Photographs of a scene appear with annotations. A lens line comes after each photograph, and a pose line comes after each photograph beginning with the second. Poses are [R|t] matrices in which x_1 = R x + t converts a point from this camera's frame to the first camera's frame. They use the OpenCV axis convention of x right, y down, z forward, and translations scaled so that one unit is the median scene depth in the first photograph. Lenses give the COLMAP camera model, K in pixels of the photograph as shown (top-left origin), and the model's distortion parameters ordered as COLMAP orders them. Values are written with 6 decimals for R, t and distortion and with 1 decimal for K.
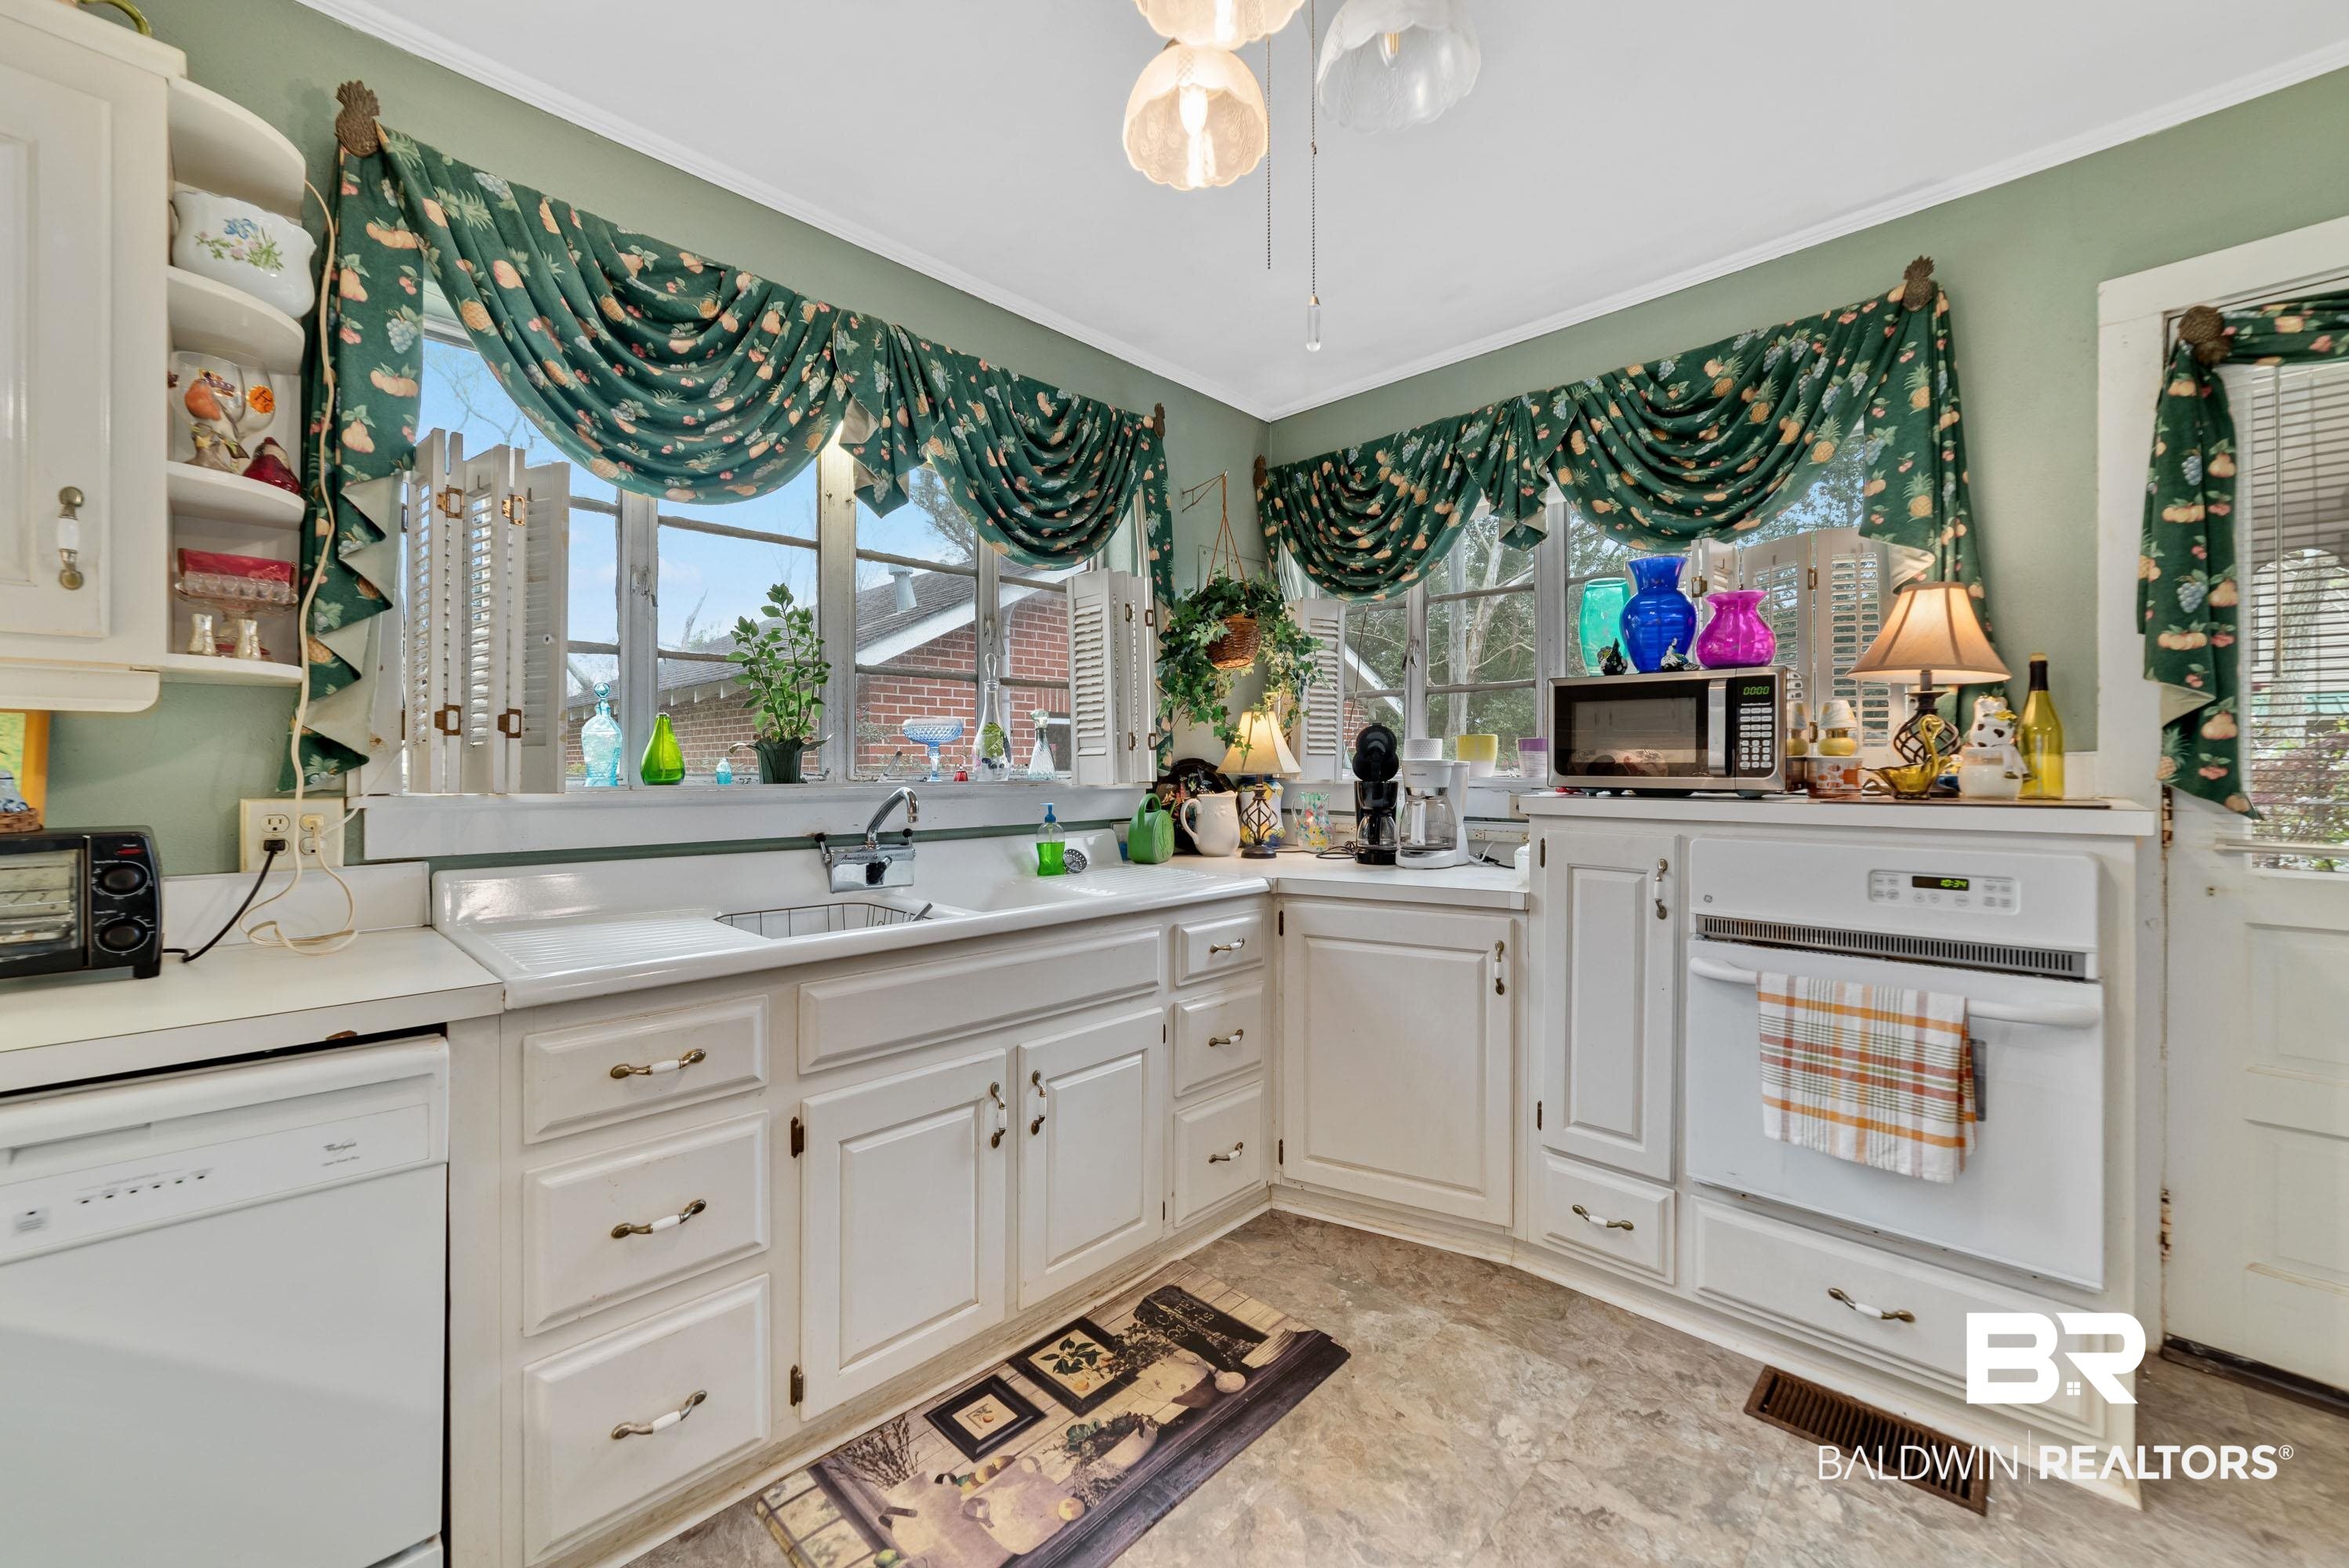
lens RADIAL K [[911.1, 0, 1172.1], [0, 911.1, 768.1], [0, 0, 1]] dist [-0.013100, 0.002976]
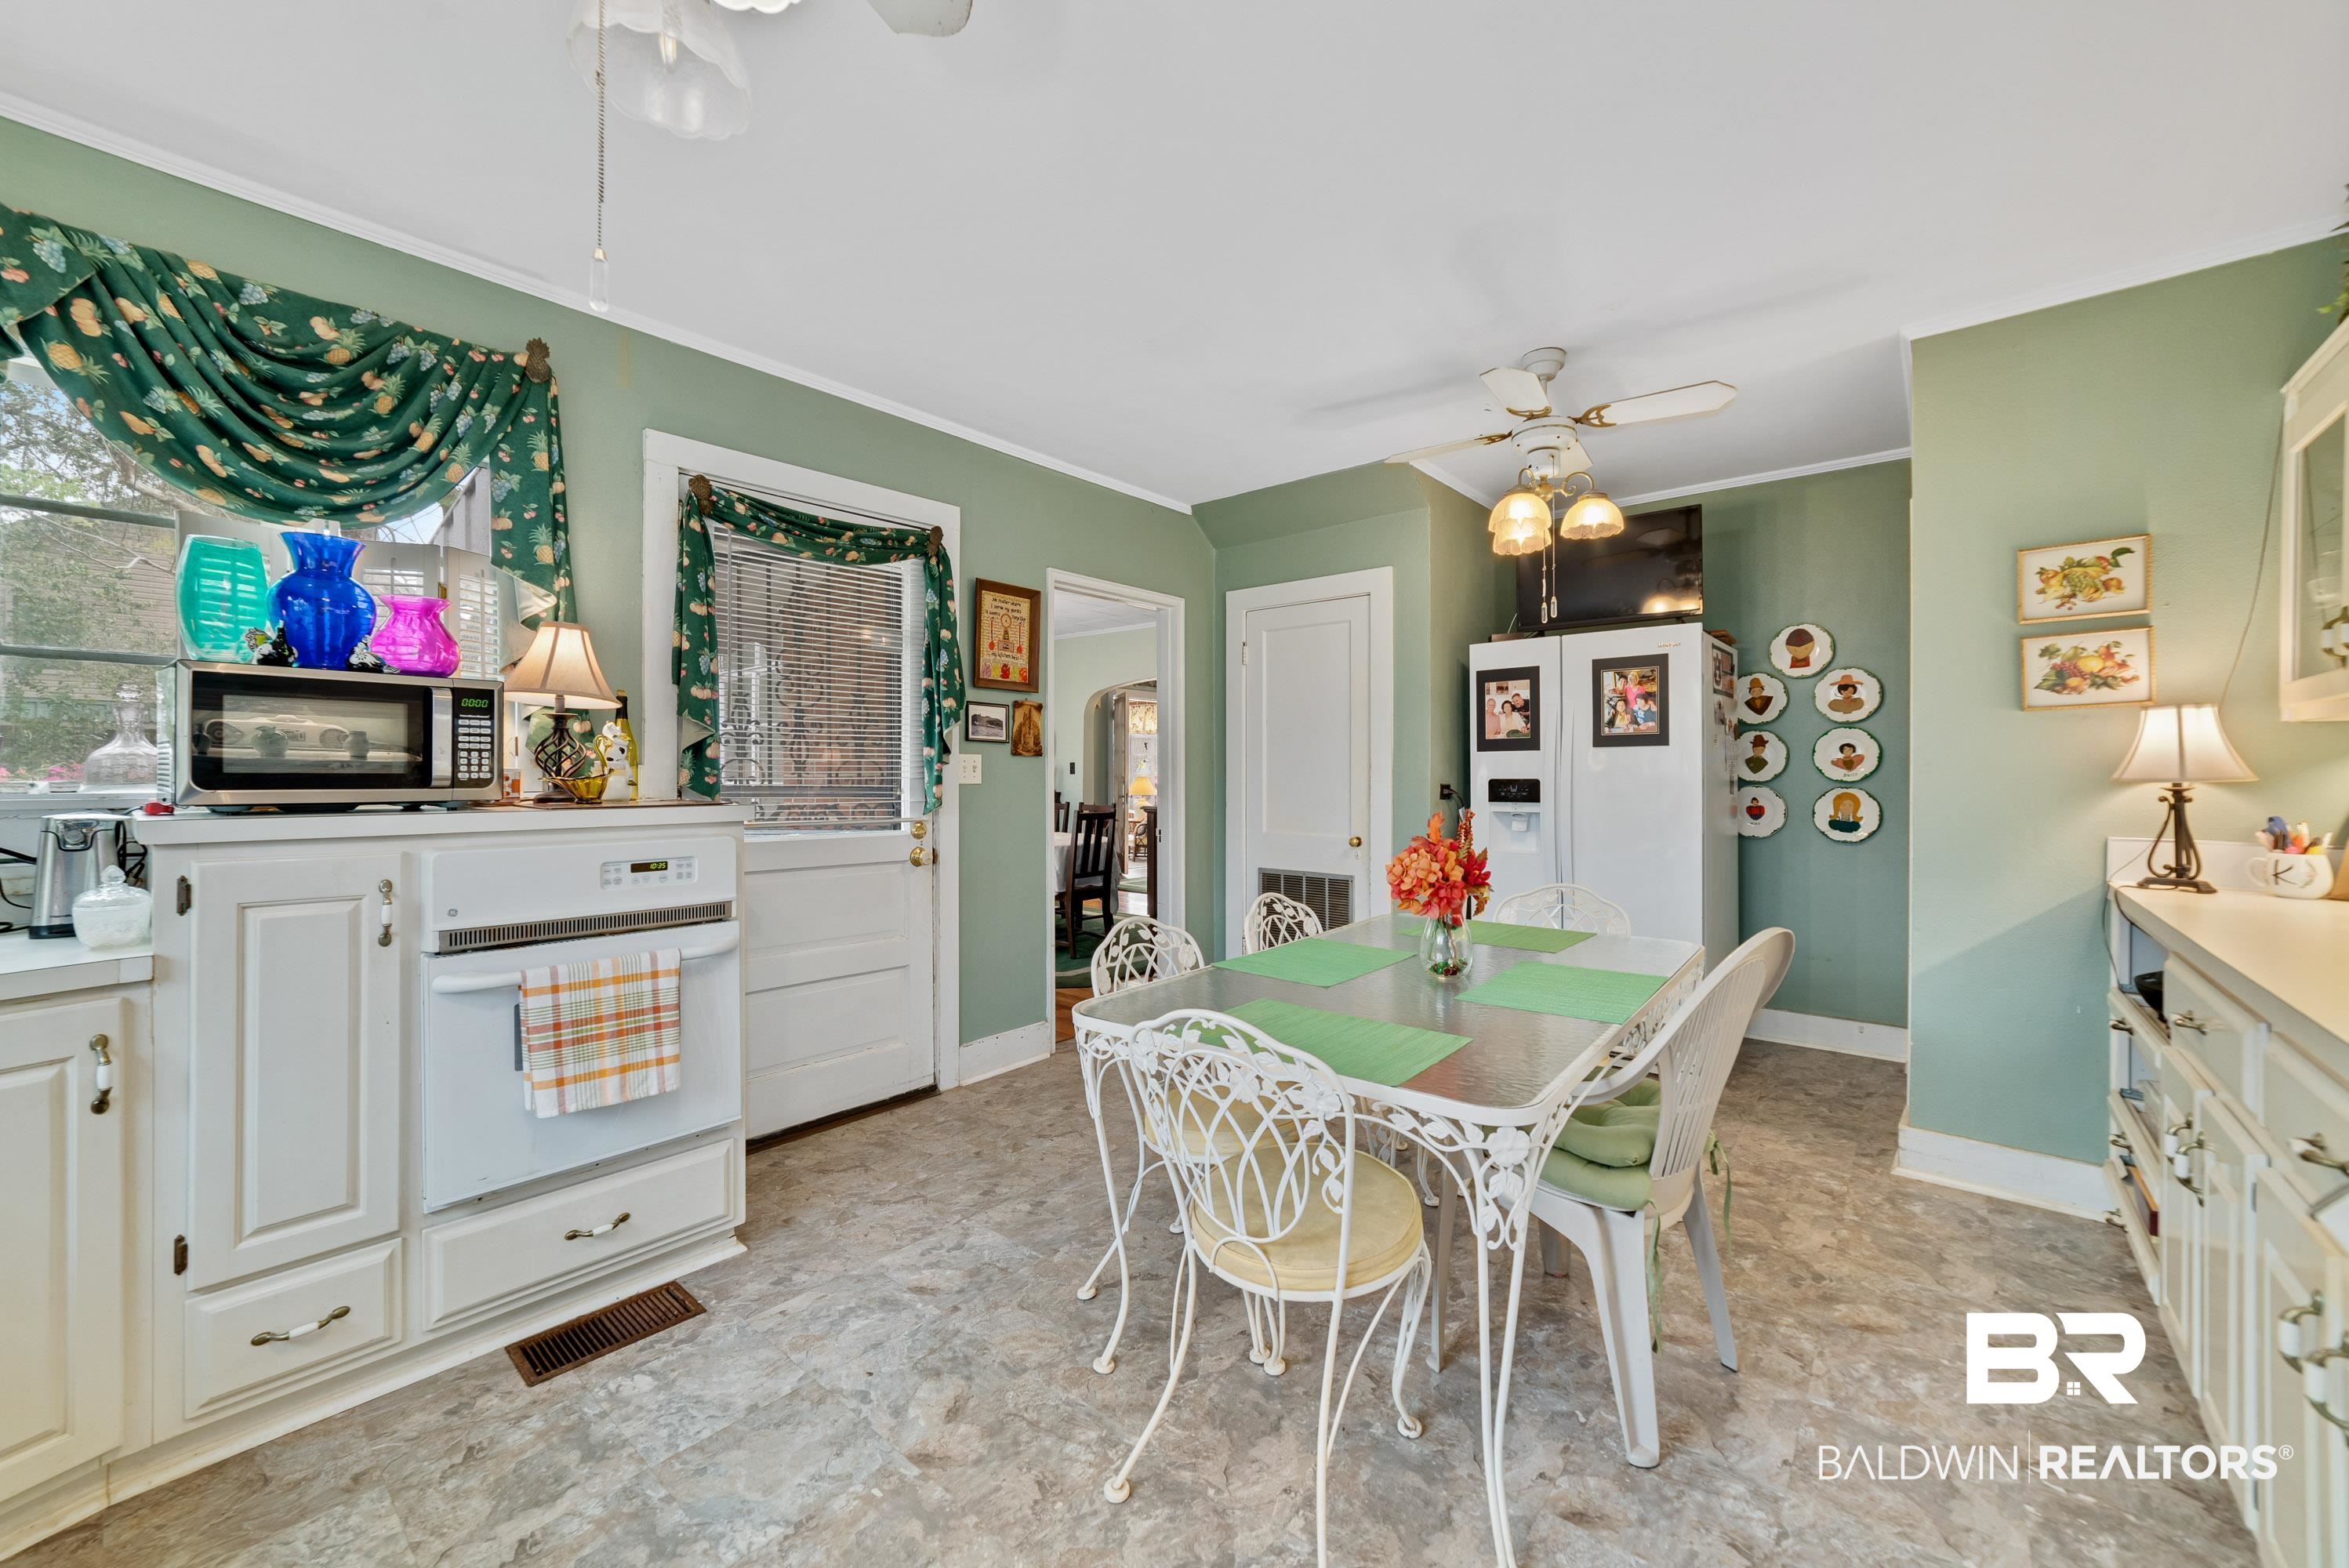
lens RADIAL K [[911.1, 0, 1172.4], [0, 911.1, 778.0], [0, 0, 1]] dist [-0.013100, 0.002976]
pose [[-0.068741, -0.005439, 0.997620, -0.413308], [0.002000, 0.999982, 0.005590, -0.004919], [-0.997633, 0.002380, -0.068729, 0.280012]]
